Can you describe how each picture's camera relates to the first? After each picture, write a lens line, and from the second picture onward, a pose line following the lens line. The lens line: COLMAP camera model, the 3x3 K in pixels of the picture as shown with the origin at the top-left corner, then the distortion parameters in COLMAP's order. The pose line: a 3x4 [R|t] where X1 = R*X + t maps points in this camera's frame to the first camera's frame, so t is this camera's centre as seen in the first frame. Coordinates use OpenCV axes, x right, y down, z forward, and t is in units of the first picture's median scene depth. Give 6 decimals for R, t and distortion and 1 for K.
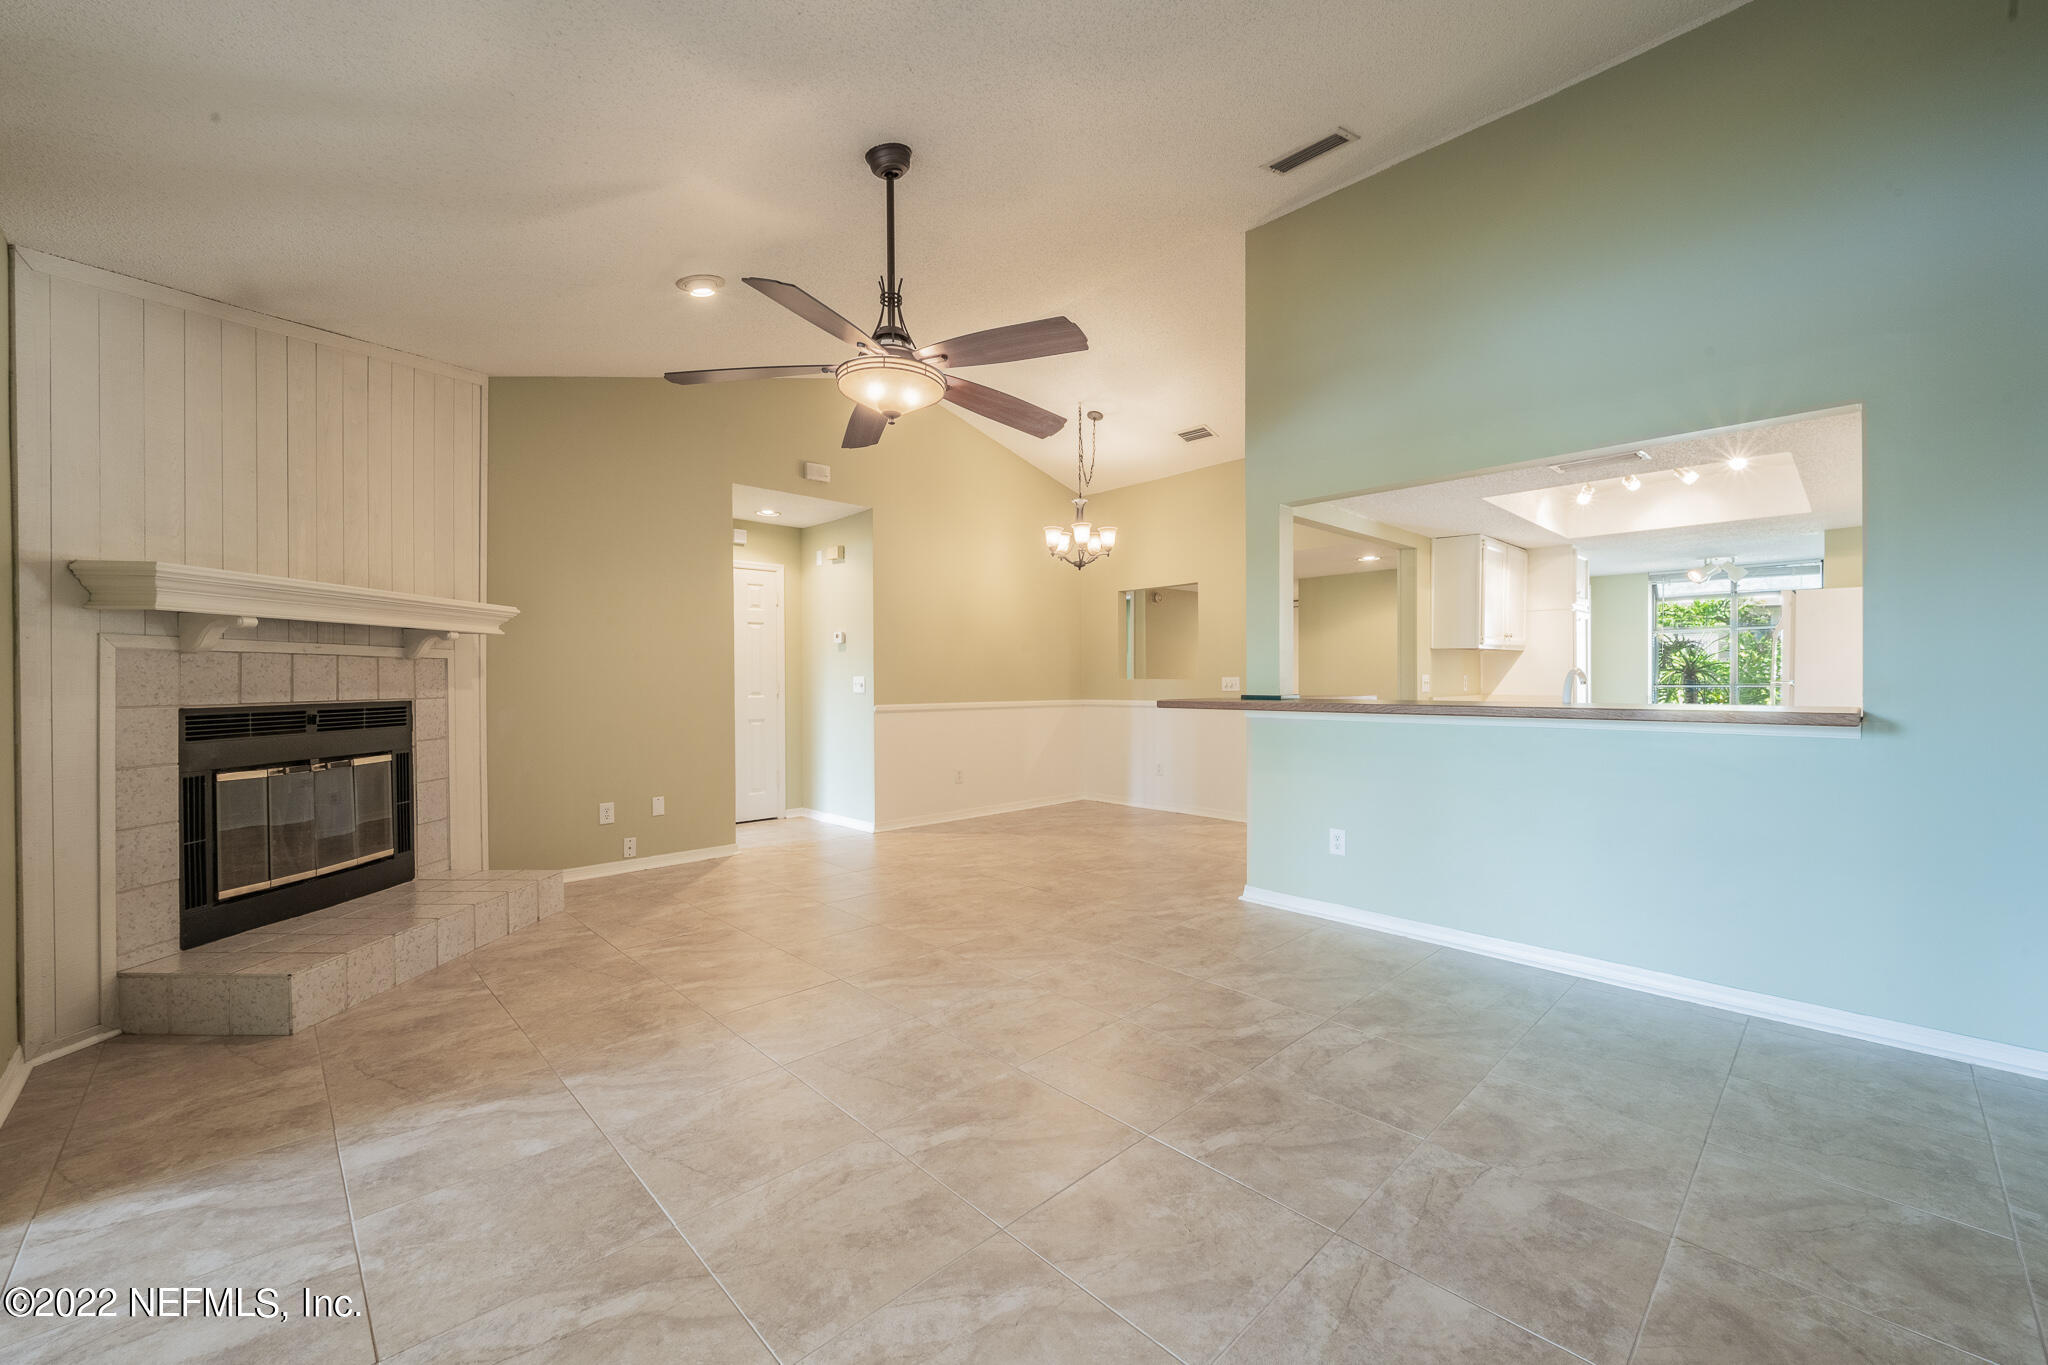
lens RADIAL K [[809.2, 0, 1034.5], [0, 809.2, 683.9], [0, 0, 1]] dist [-0.000574, -0.000087]
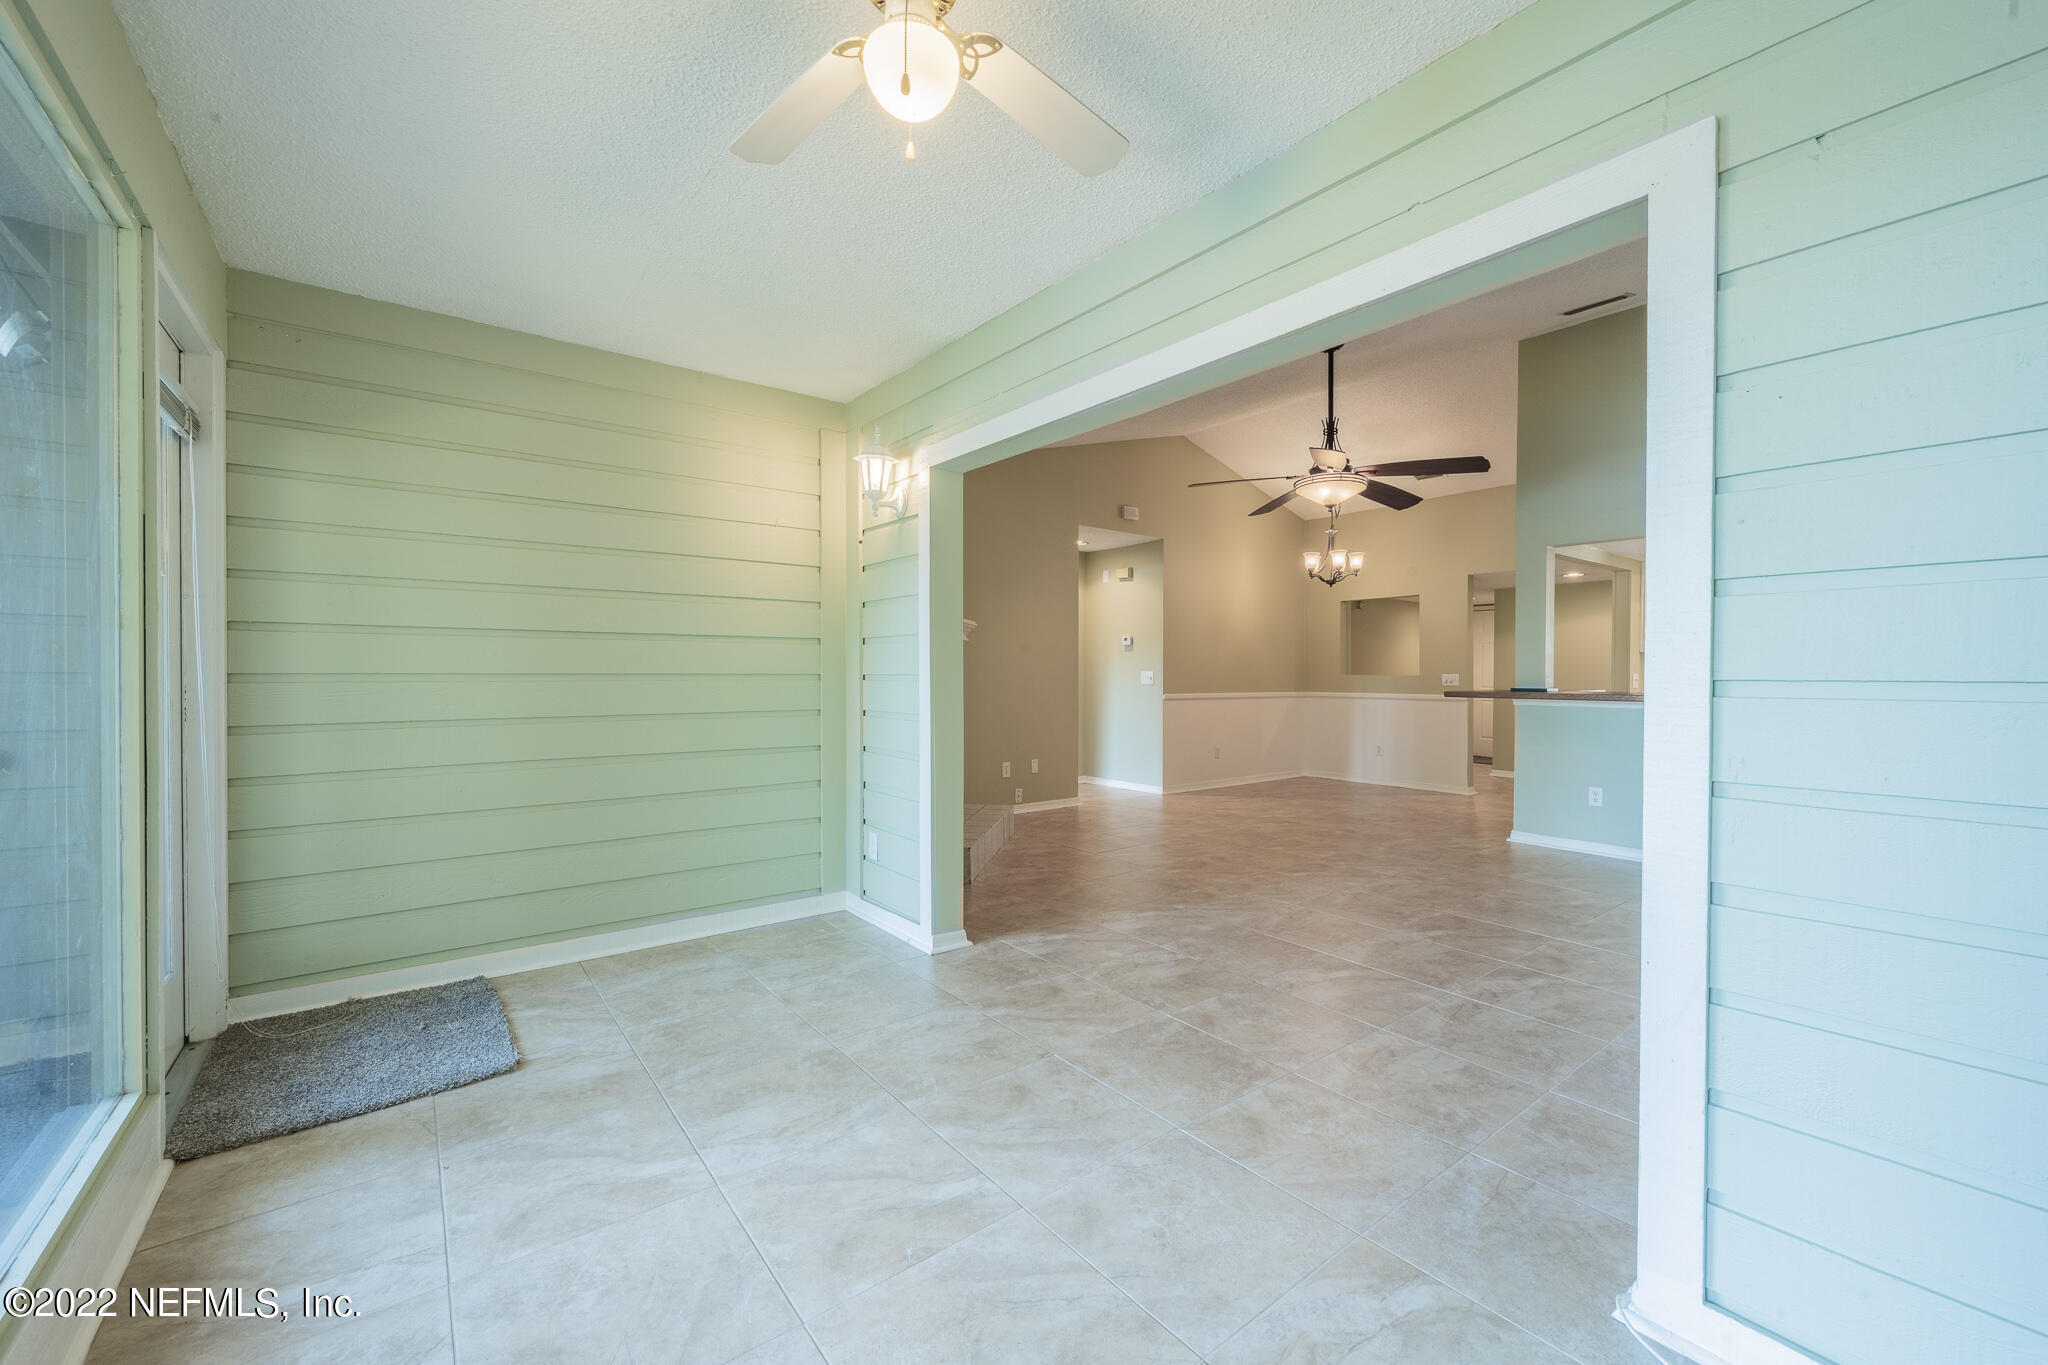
lens RADIAL K [[809.2, 0, 1029.9], [0, 809.2, 681.3], [0, 0, 1]] dist [-0.000574, -0.000087]
pose [[0.994058, 0.008304, -0.108539, -0.417314], [-0.007907, 0.999960, 0.004088, 0.004071], [0.108568, -0.003205, 0.994084, -0.443934]]
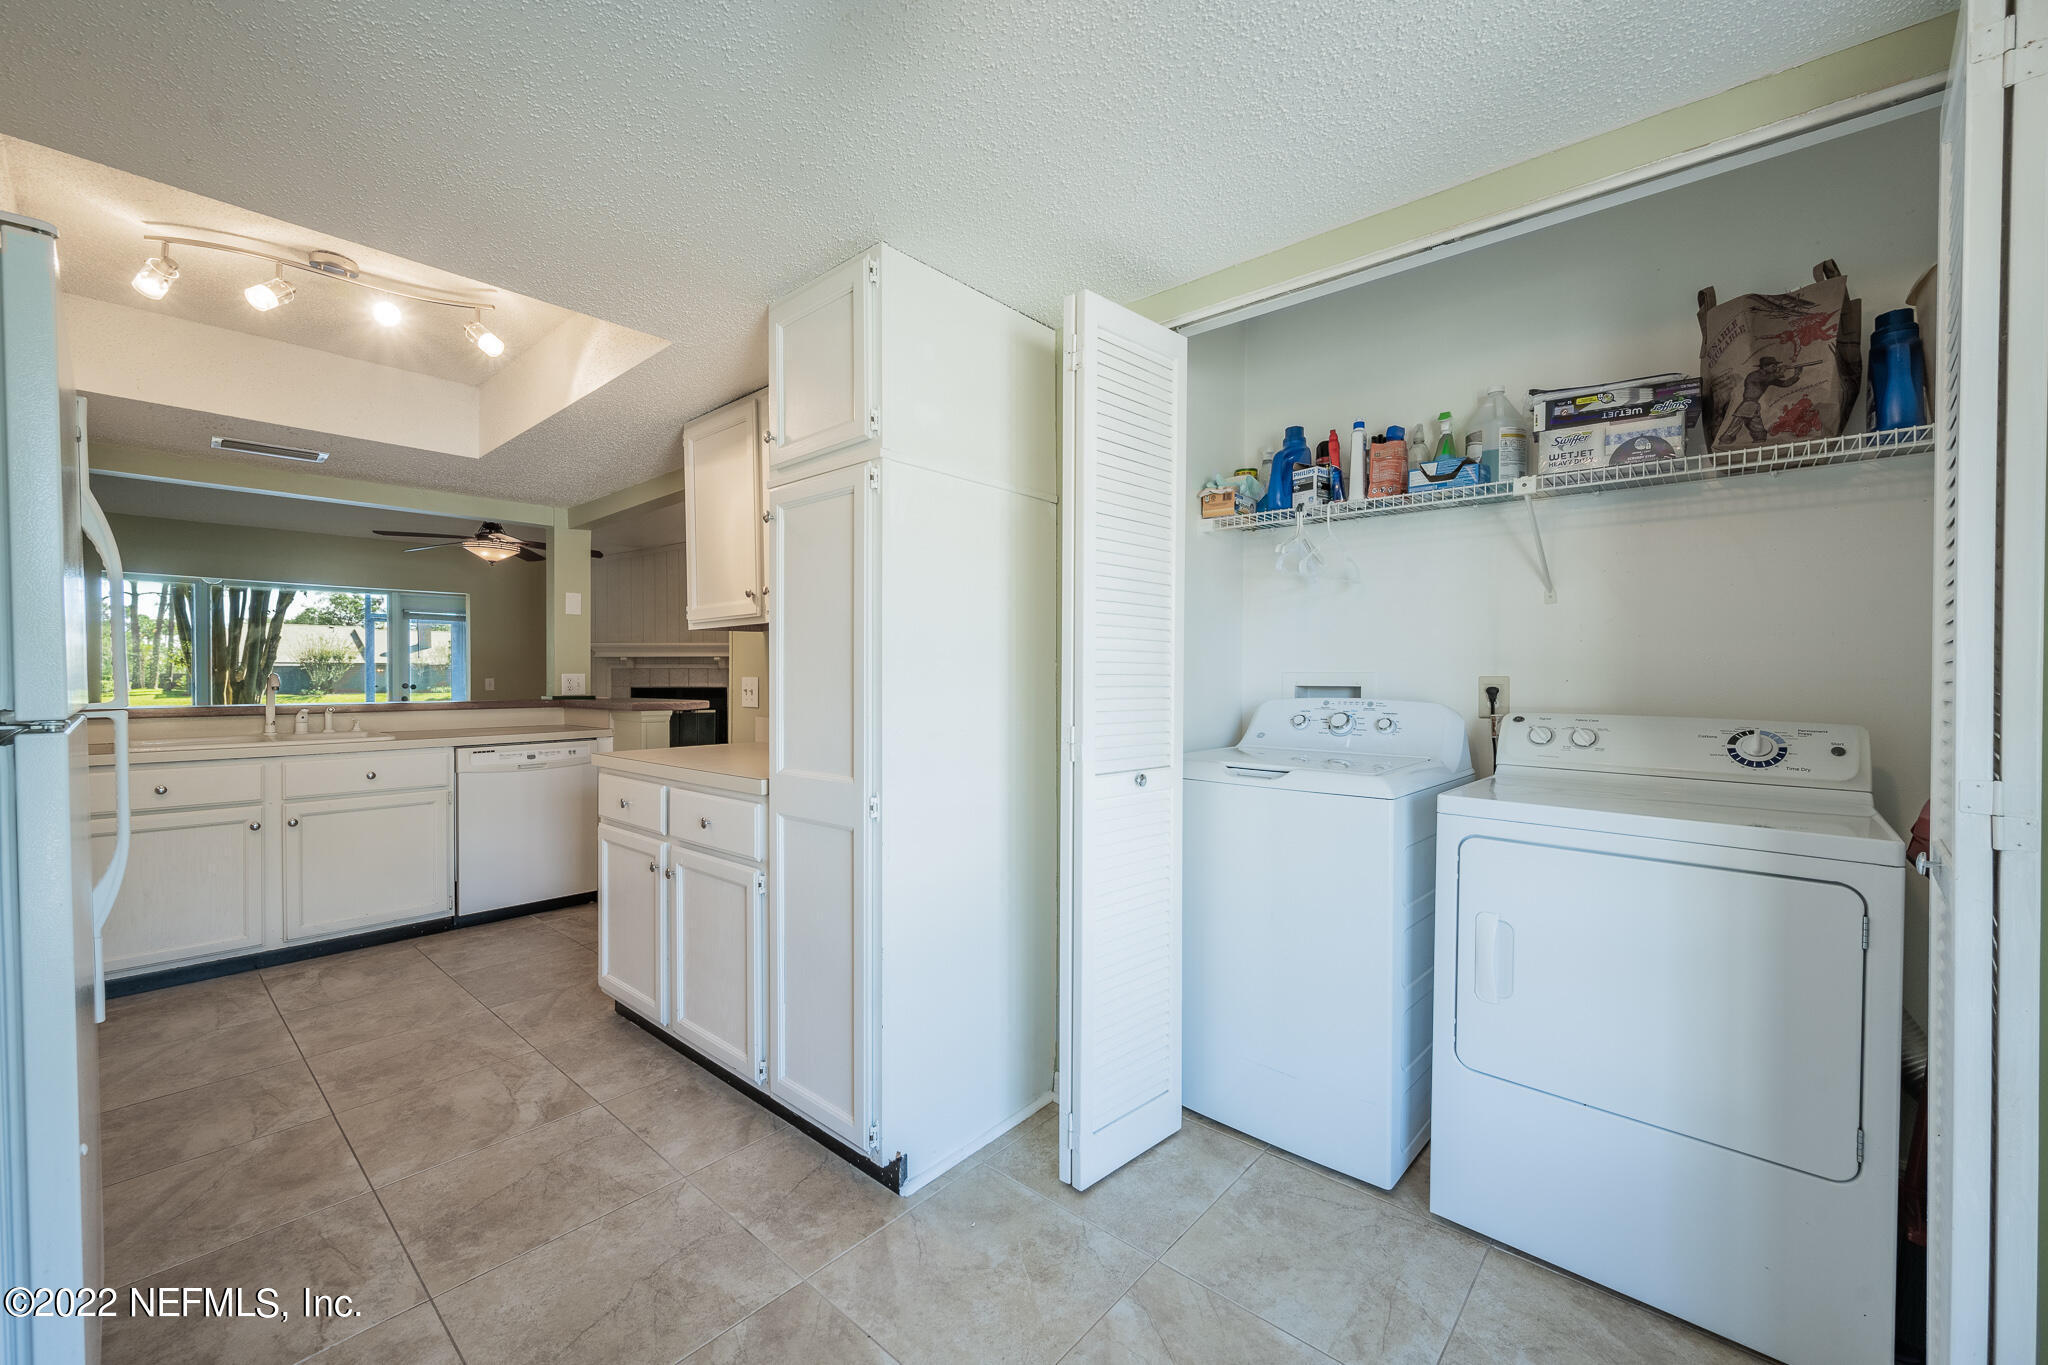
lens RADIAL K [[809.2, 0, 1033.3], [0, 809.2, 675.2], [0, 0, 1]] dist [-0.000574, -0.000087]
pose [[0.082481, 0.002729, -0.996589, 1.568184], [-0.005224, 0.999984, 0.002306, -0.022334], [0.996579, 0.005016, 0.082494, 1.660826]]
